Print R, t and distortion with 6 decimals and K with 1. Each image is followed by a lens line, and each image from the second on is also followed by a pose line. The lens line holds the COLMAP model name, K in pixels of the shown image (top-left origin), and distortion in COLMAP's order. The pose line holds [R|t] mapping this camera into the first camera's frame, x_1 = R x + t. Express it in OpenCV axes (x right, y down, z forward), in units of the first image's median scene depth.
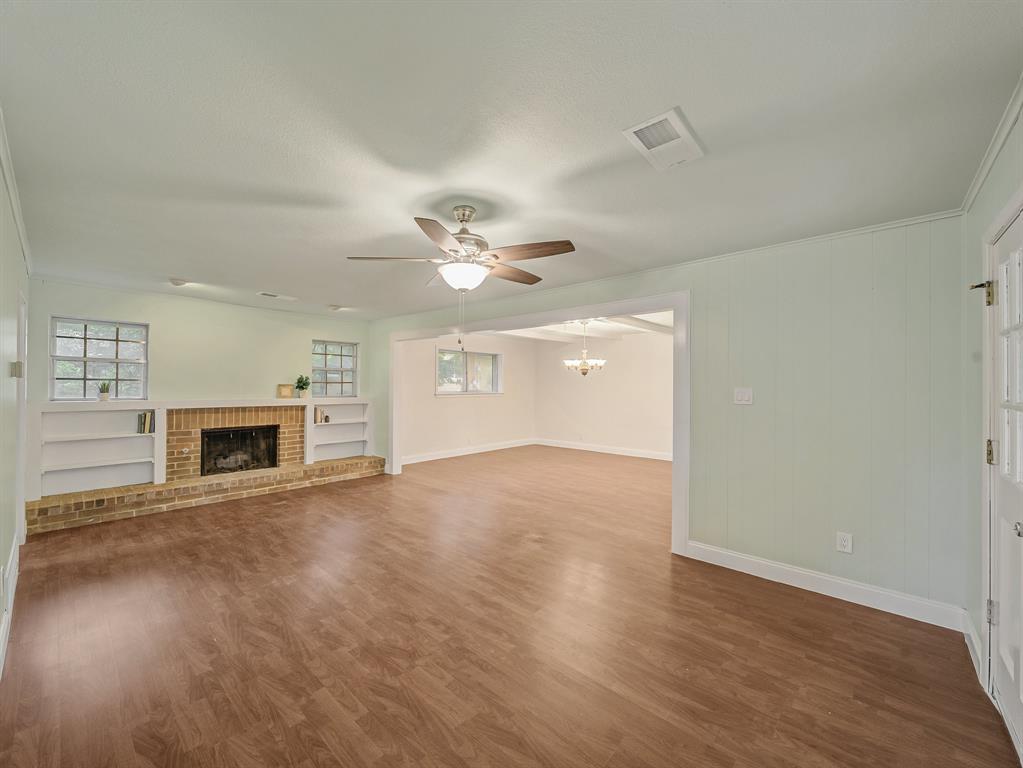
lens RADIAL K [[406.6, 0, 489.8], [0, 406.6, 383.0], [0, 0, 1]] dist [0.000947, -0.000172]
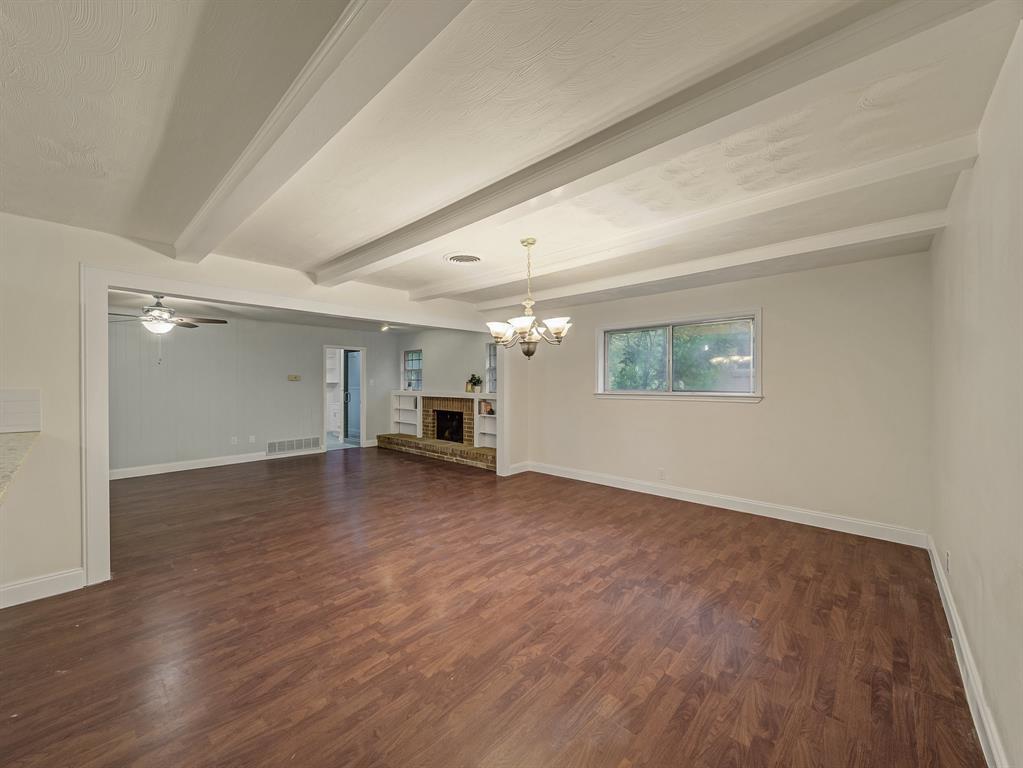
lens RADIAL K [[400.4, 0, 498.1], [0, 400.4, 386.2], [0, 0, 1]] dist [0.001387, -0.000005]
pose [[-0.006616, 0.003690, -0.999971, 0.888282], [0.008887, 0.999954, 0.003631, 0.015646], [0.999939, -0.008863, -0.006648, 1.269722]]
